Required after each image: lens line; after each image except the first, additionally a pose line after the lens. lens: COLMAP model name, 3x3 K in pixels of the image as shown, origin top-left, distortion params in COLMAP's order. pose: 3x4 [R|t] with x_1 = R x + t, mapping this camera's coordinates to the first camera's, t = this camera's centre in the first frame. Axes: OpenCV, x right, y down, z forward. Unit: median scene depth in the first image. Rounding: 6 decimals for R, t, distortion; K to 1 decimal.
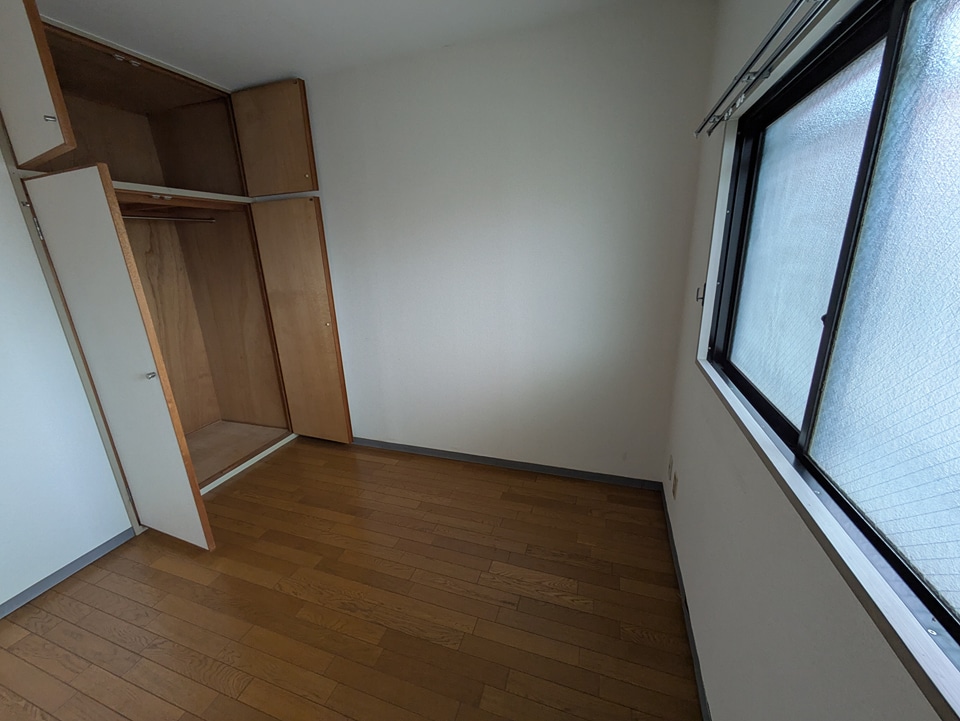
lens RADIAL K [[378.9, 0, 478.6], [0, 378.9, 357.7], [0, 0, 1]] dist [-0.006800, -0.000018]
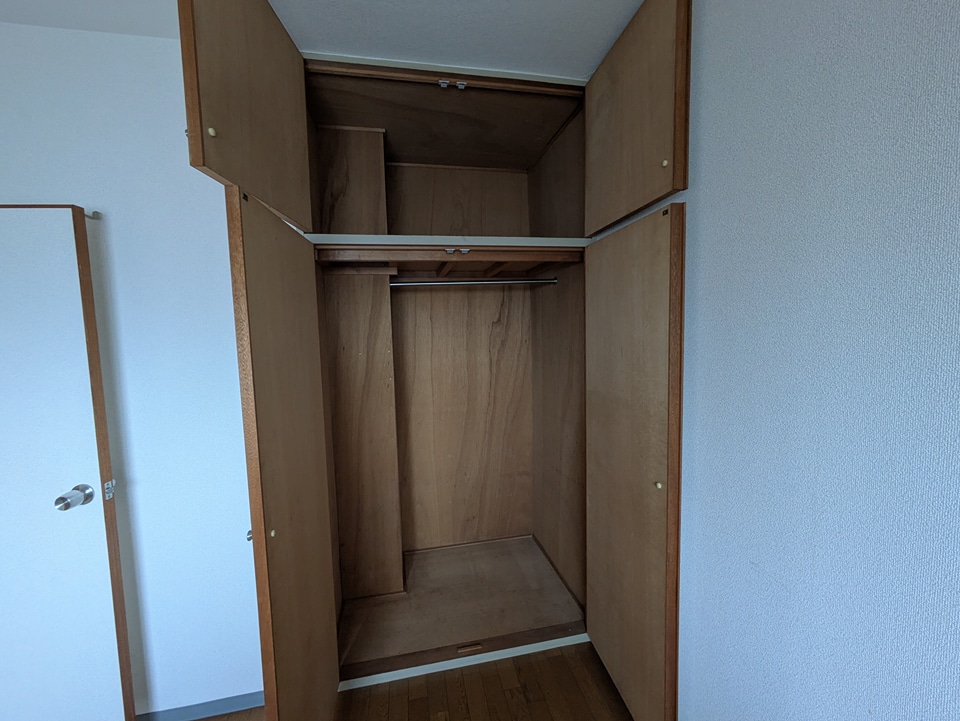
lens RADIAL K [[378.9, 0, 479.6], [0, 378.9, 358.0], [0, 0, 1]] dist [-0.006800, -0.000018]
pose [[0.502932, 0.086259, -0.860011, -0.131158], [-0.232774, 0.971762, -0.038657, -0.155585], [0.832392, 0.219630, 0.508809, 0.536378]]
